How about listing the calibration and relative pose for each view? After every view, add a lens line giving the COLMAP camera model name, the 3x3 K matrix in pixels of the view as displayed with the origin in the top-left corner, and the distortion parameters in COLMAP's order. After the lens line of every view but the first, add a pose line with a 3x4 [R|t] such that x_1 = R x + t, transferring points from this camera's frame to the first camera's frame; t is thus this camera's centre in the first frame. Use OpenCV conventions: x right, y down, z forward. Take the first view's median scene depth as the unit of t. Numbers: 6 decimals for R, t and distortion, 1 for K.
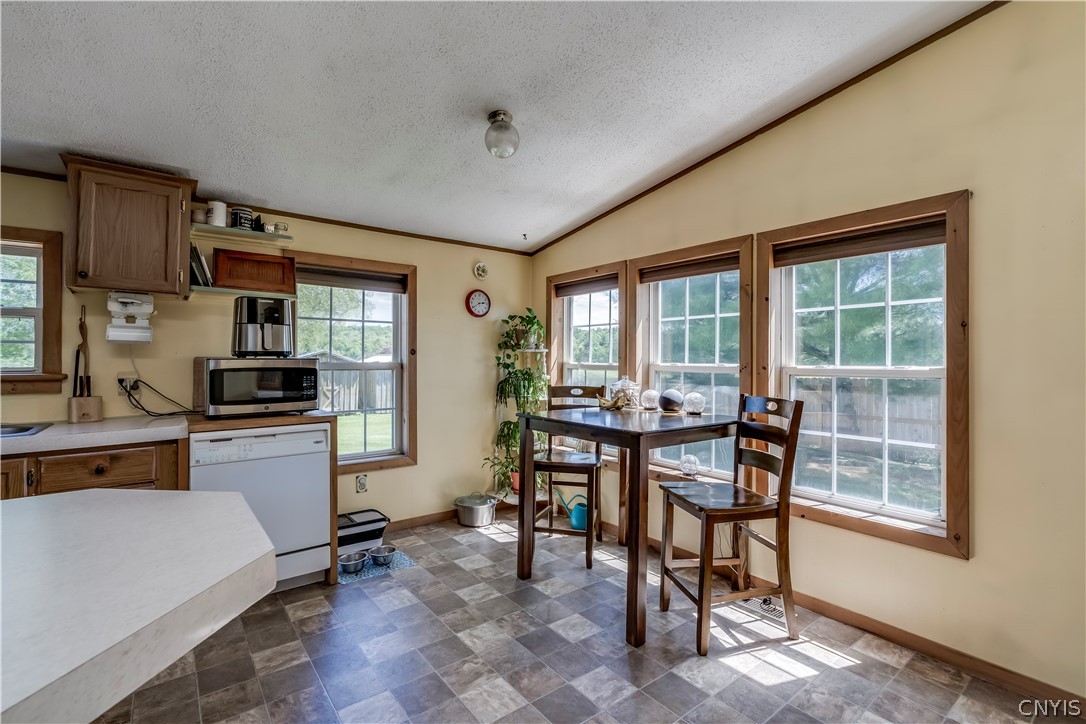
lens RADIAL K [[497.5, 0, 542.8], [0, 497.5, 365.4], [0, 0, 1]] dist [0.000403, -0.000042]
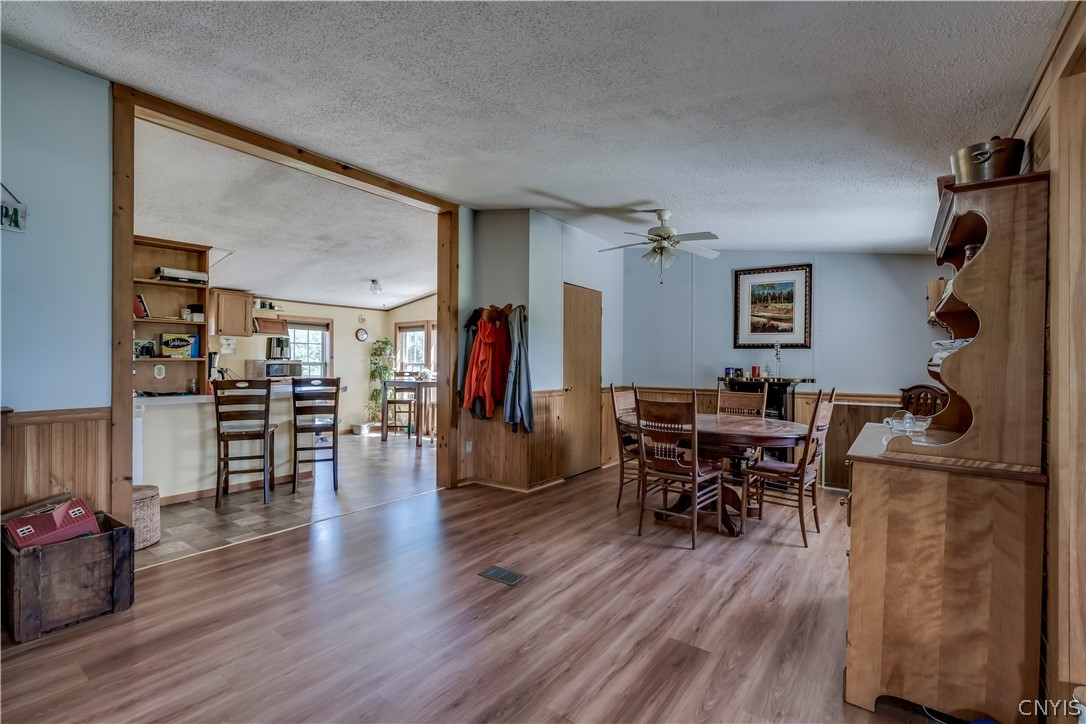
lens RADIAL K [[489.8, 0, 540.4], [0, 489.8, 355.2], [0, 0, 1]] dist [-0.008477, -0.000433]
pose [[0.964062, 0.001637, 0.265673, 0.073460], [0.005156, 0.999677, -0.024869, 0.027966], [-0.265628, 0.025345, 0.963742, -1.689605]]
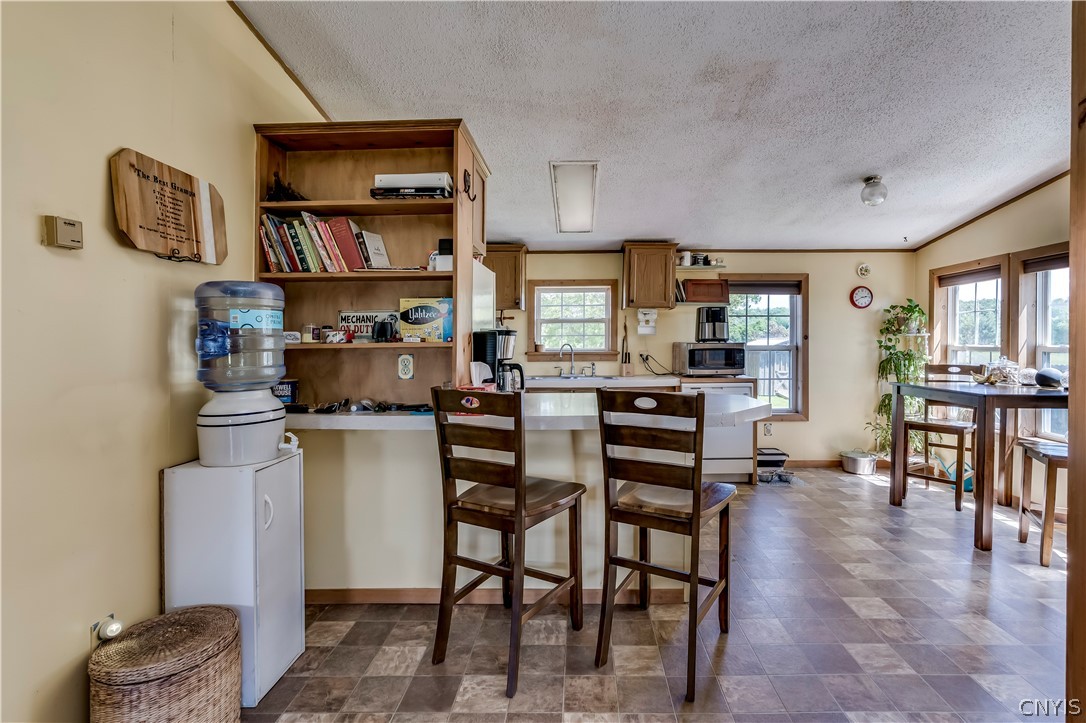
lens RADIAL K [[503.7, 0, 578.1], [0, 503.7, 349.2], [0, 0, 1]] dist [-0.004256, -0.000241]
pose [[0.788624, 0.002098, -0.614873, 0.113280], [-0.001599, 0.999998, 0.001360, 0.005219], [0.614874, -0.000090, 0.788625, -0.565727]]
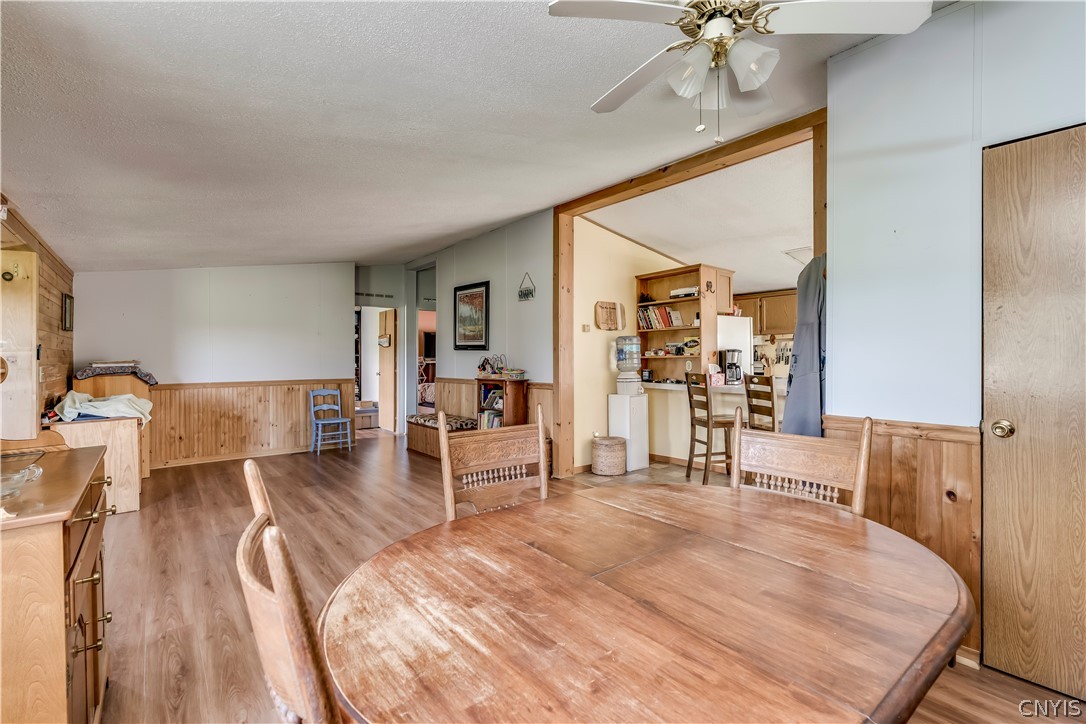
lens RADIAL K [[489.8, 0, 539.0], [0, 489.8, 360.9], [0, 0, 1]] dist [-0.008477, -0.000433]
pose [[0.003602, 0.000958, -0.999993, 1.202803], [-0.005524, 0.999984, 0.000938, 0.017855], [0.999978, 0.005521, 0.003607, -0.667558]]
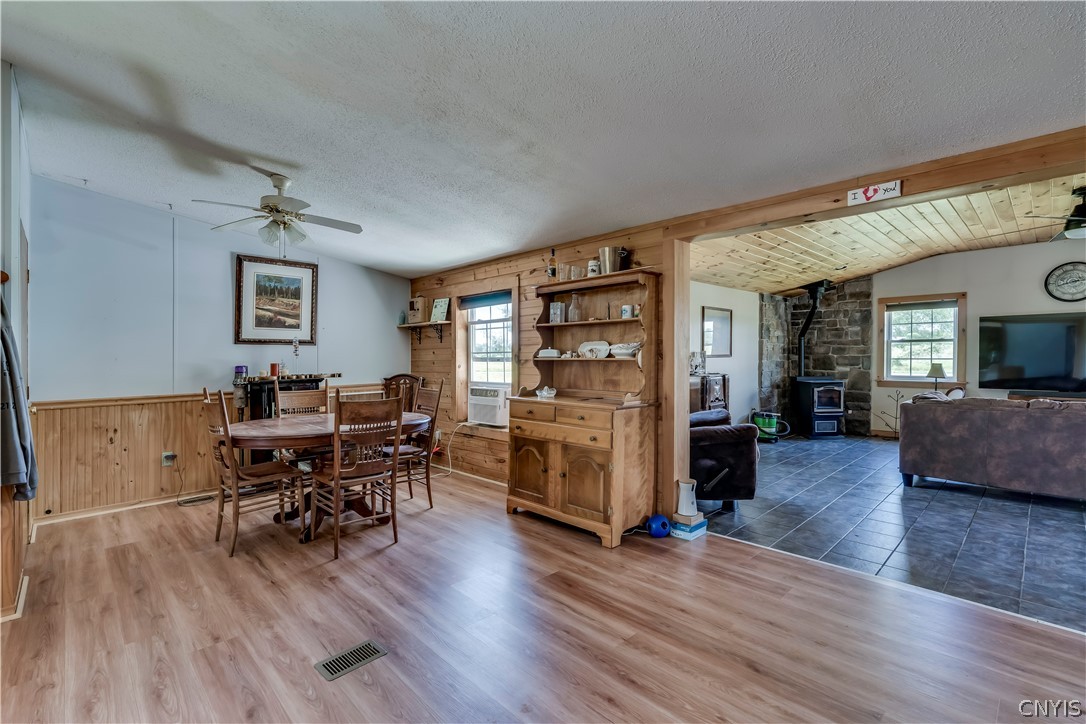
lens RADIAL K [[489.8, 0, 554.9], [0, 489.8, 348.1], [0, 0, 1]] dist [-0.008477, -0.000433]
pose [[-0.127562, 0.010812, 0.991772, -0.436954], [0.021085, 0.999744, -0.008187, 0.011859], [-0.991606, 0.019867, -0.127757, -0.972896]]
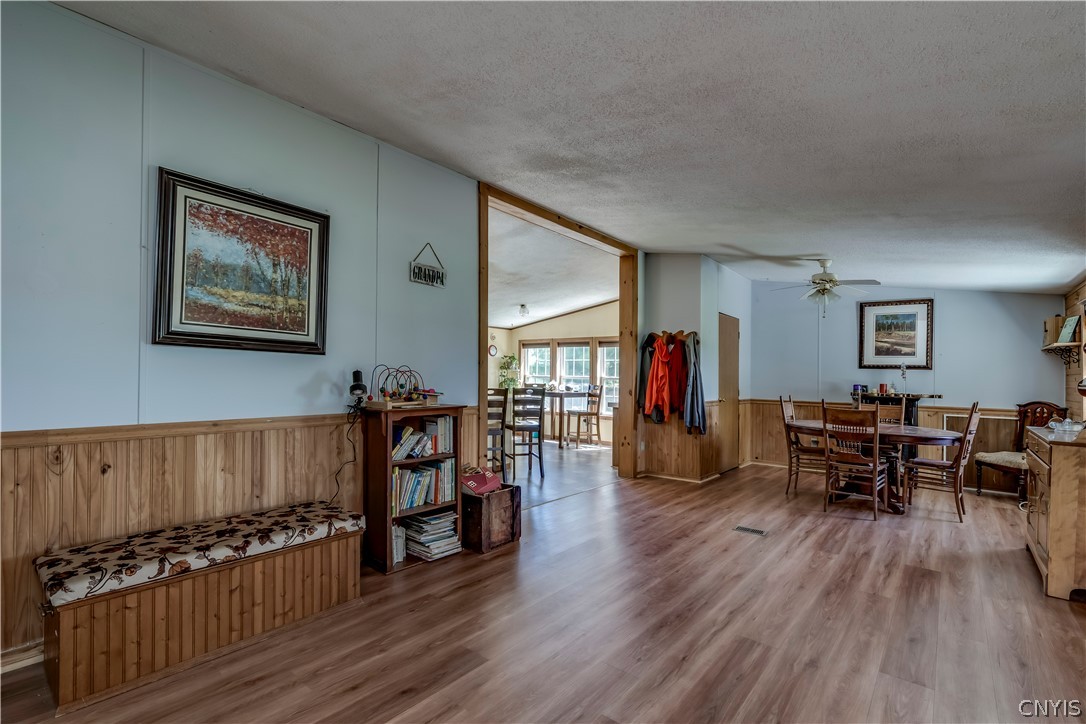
lens RADIAL K [[489.8, 0, 536.3], [0, 489.8, 363.7], [0, 0, 1]] dist [-0.008477, -0.000433]
pose [[0.977585, 0.016517, 0.209892, -0.577980], [-0.009733, 0.999398, -0.033311, 0.026410], [-0.210316, 0.030522, 0.977157, -1.929050]]
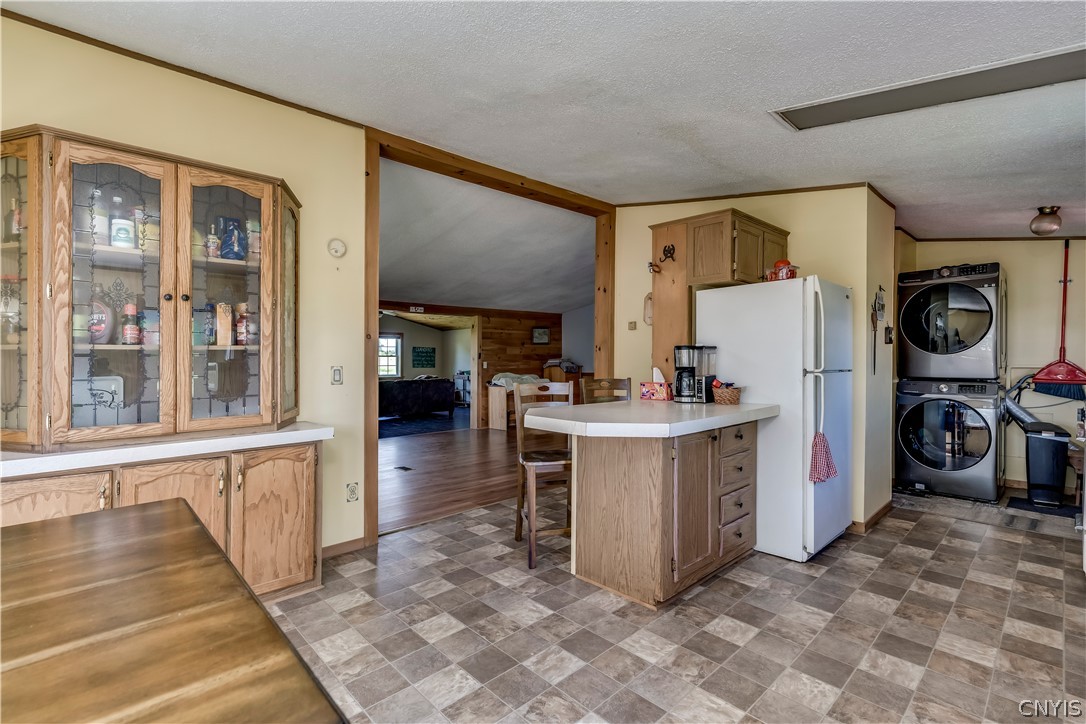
lens RADIAL K [[489.8, 0, 541.3], [0, 489.8, 362.9], [0, 0, 1]] dist [-0.008477, -0.000433]
pose [[-0.996782, 0.003158, -0.080102, -0.153243], [0.001799, 0.999853, 0.017031, -0.004261], [0.080144, 0.016832, -0.996641, 1.124743]]
